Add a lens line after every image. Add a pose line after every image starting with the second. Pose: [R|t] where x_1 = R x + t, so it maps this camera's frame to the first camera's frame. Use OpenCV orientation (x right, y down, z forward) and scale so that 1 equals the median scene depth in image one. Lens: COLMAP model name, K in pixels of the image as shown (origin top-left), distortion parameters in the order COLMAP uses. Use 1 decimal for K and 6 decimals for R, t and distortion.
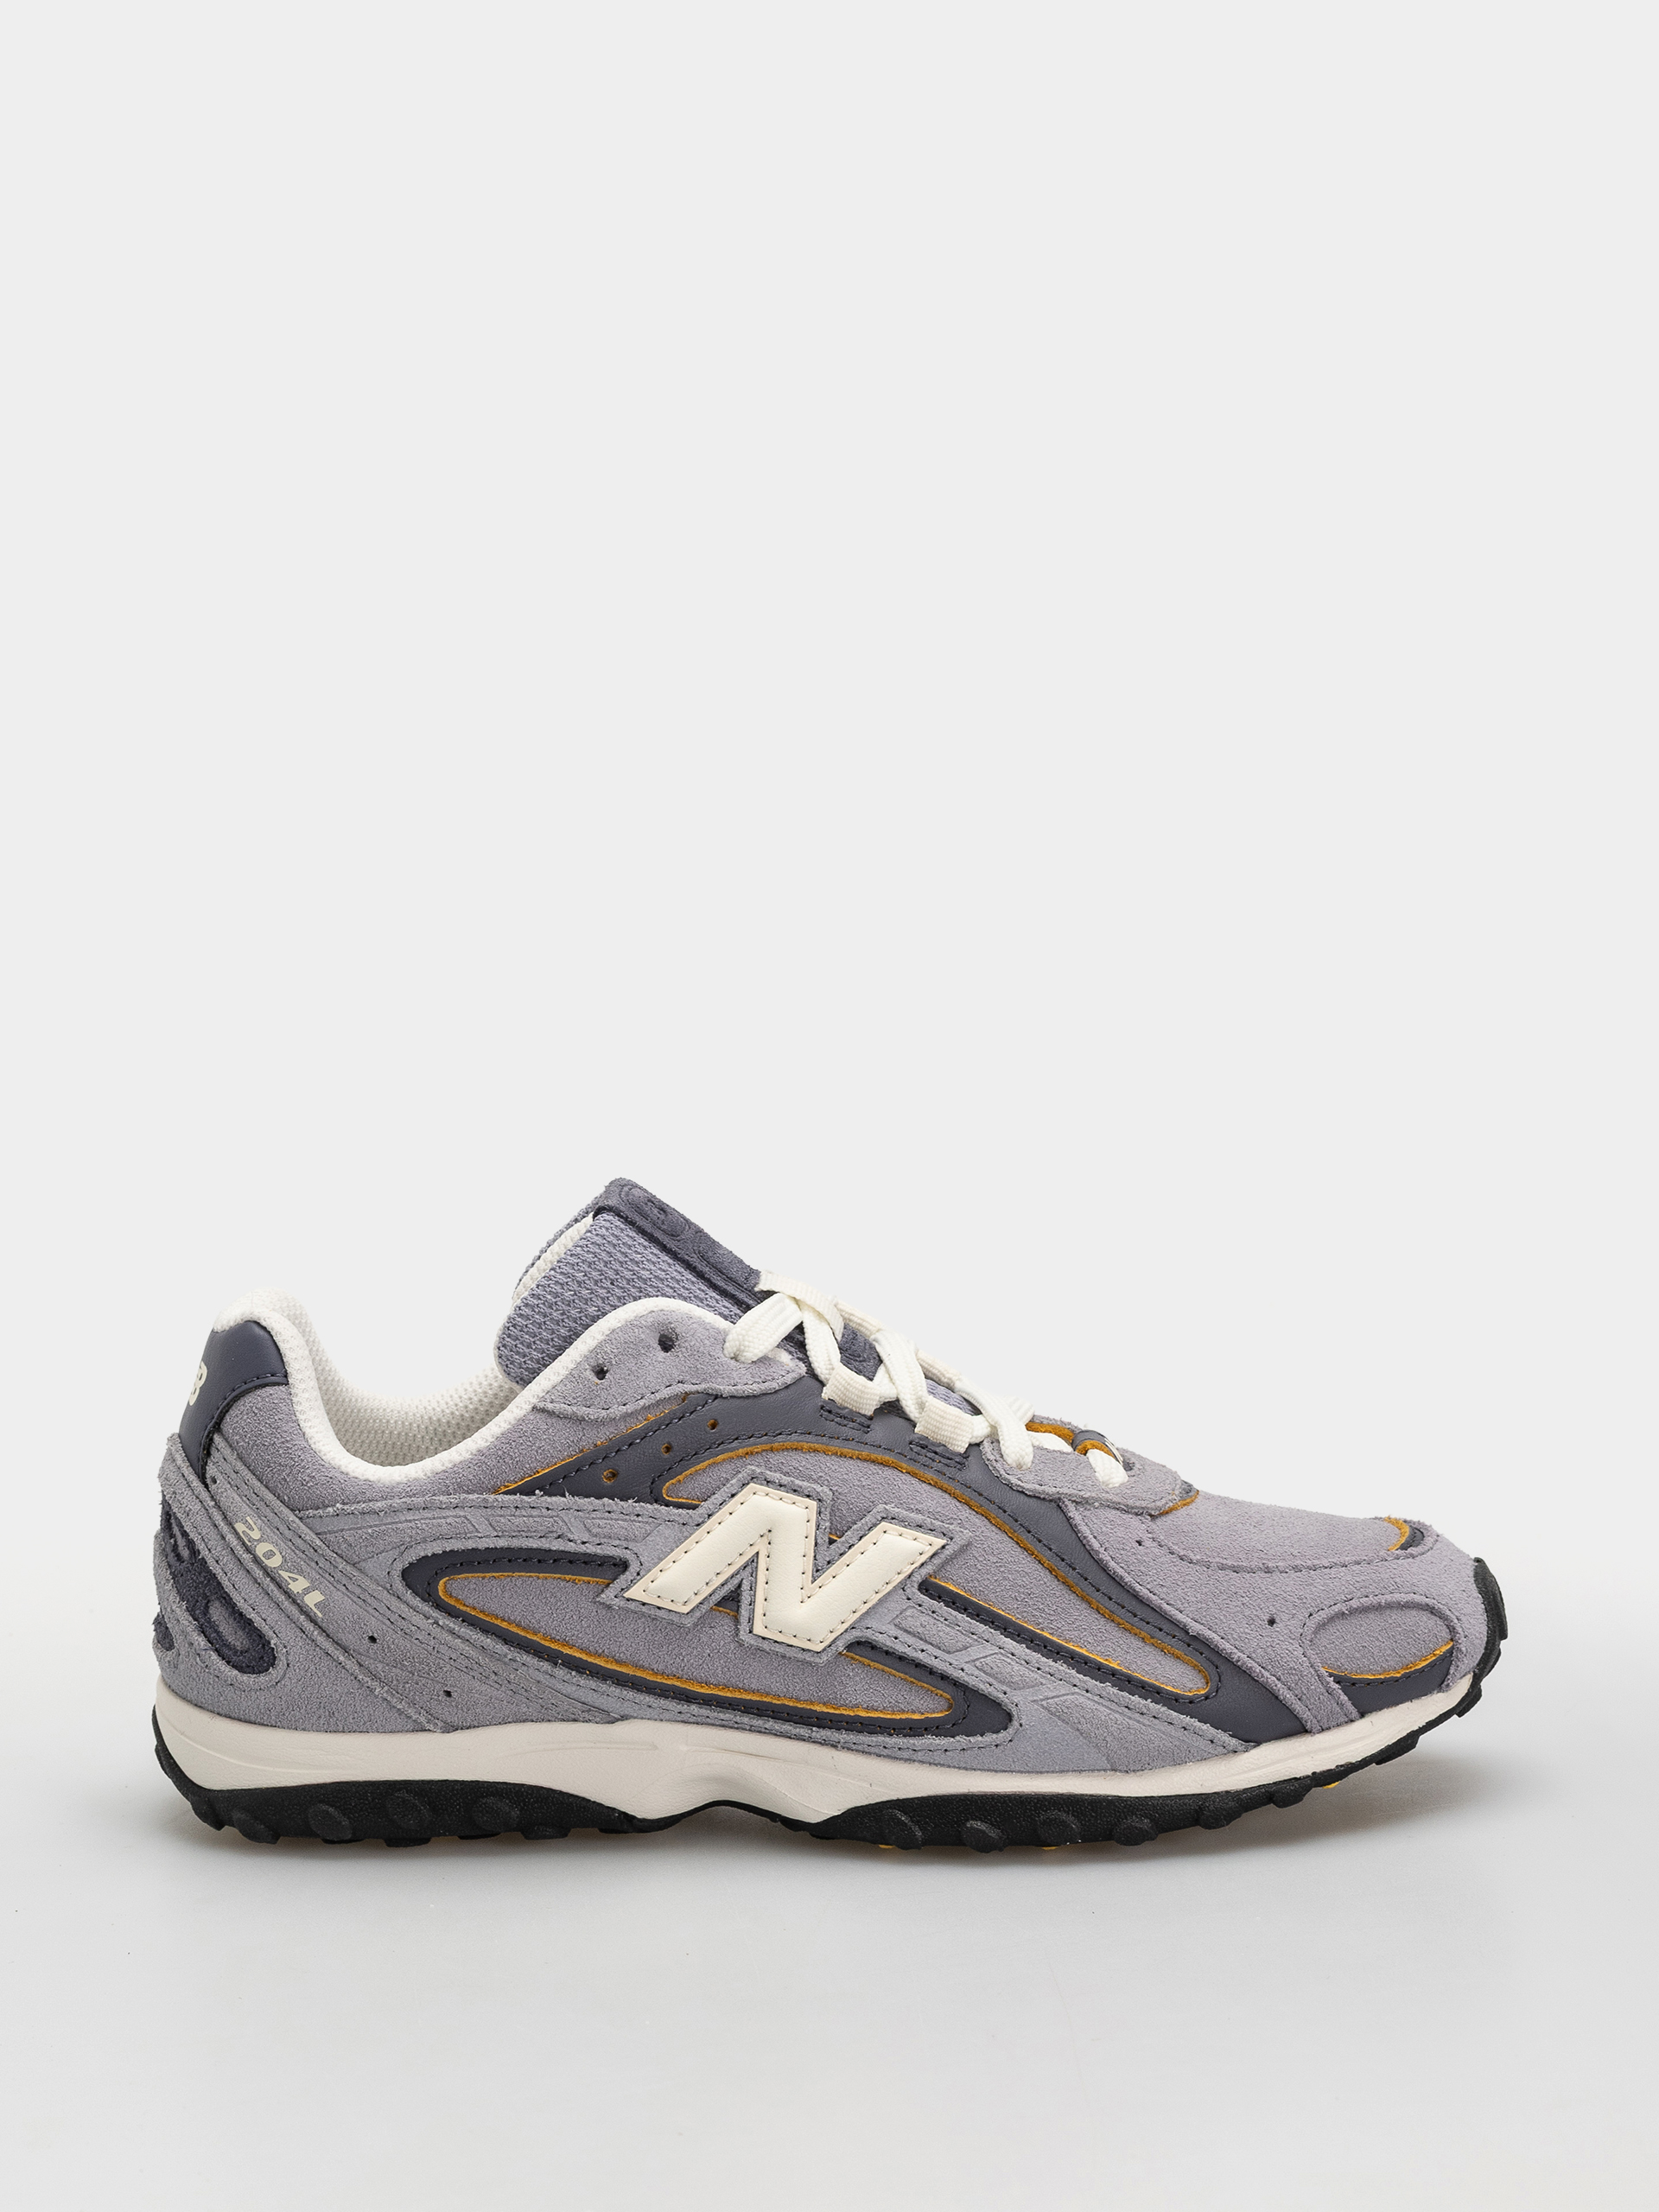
lens RADIAL K [[6973.3, 0, 829.5], [0, 6973.3, 1106.0], [0, 0, 1]] dist [-0.009097, -0.203689]
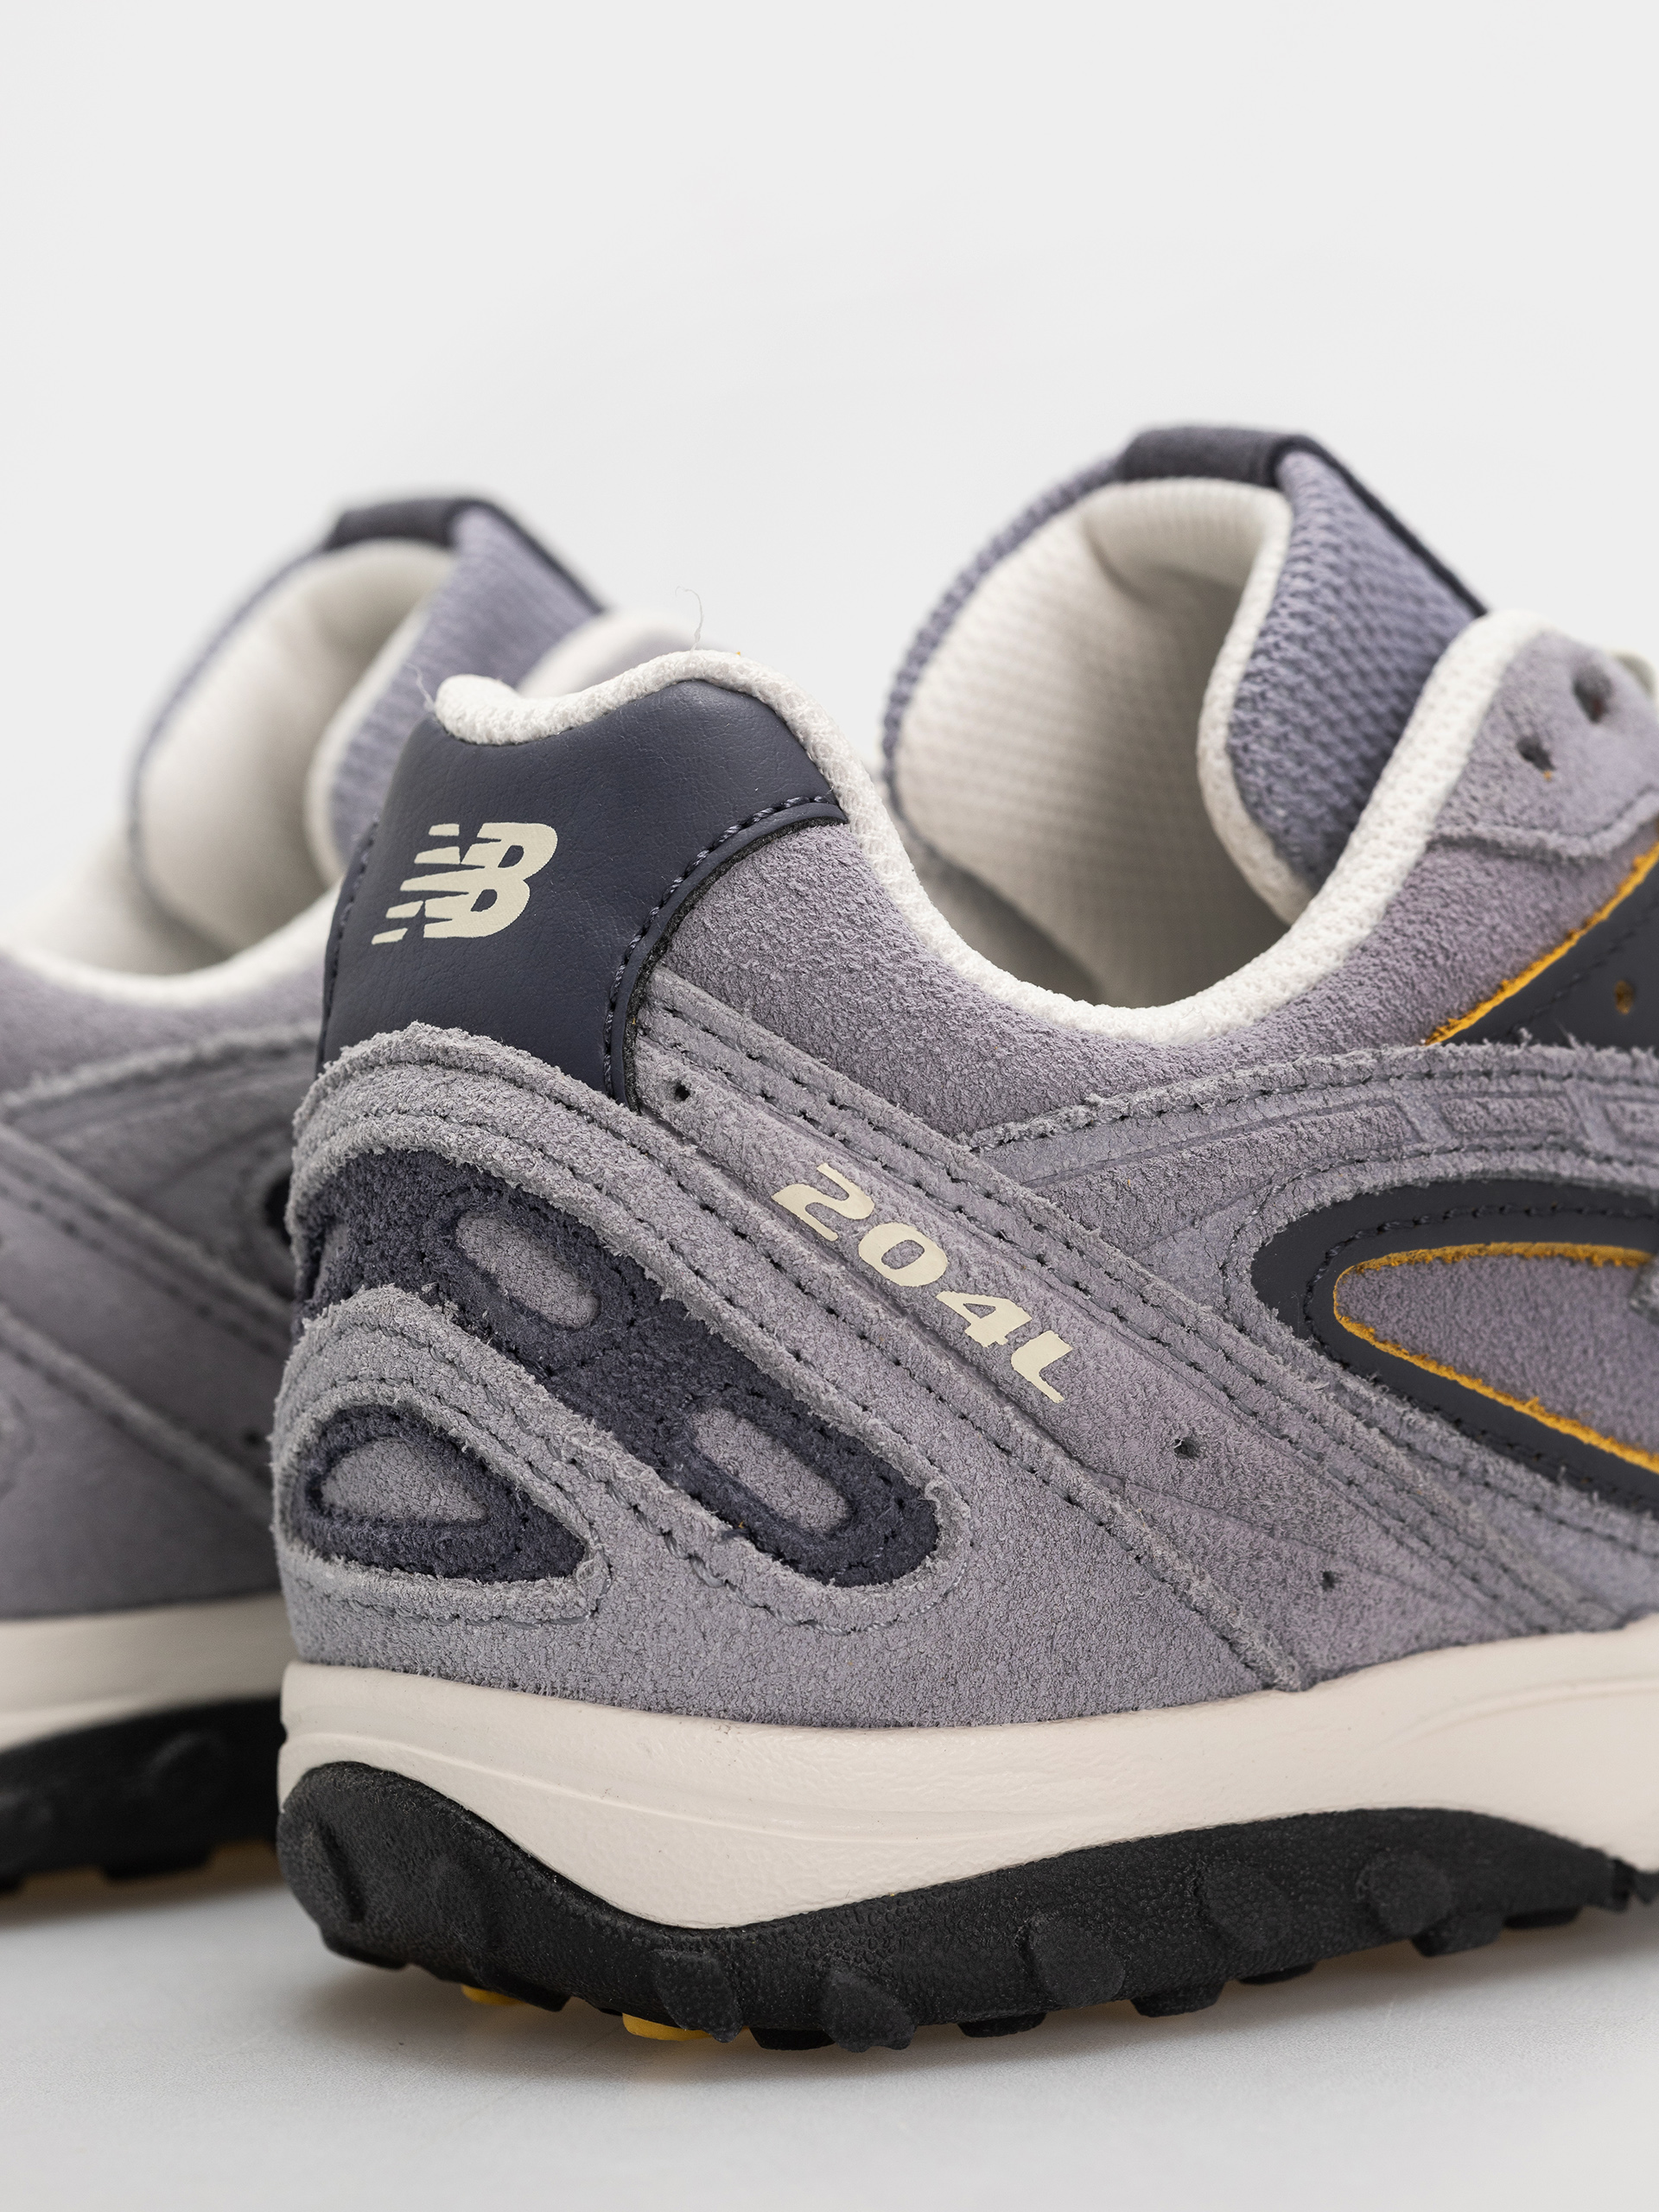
lens RADIAL K [[6973.3, 0, 829.5], [0, 6973.3, 1106.0], [0, 0, 1]] dist [-0.009097, -0.203689]
pose [[0.770294, -0.028682, 0.637044, -0.324000], [0.118078, 0.988128, -0.098286, 0.093385], [-0.626662, 0.150930, 0.764536, 0.718566]]
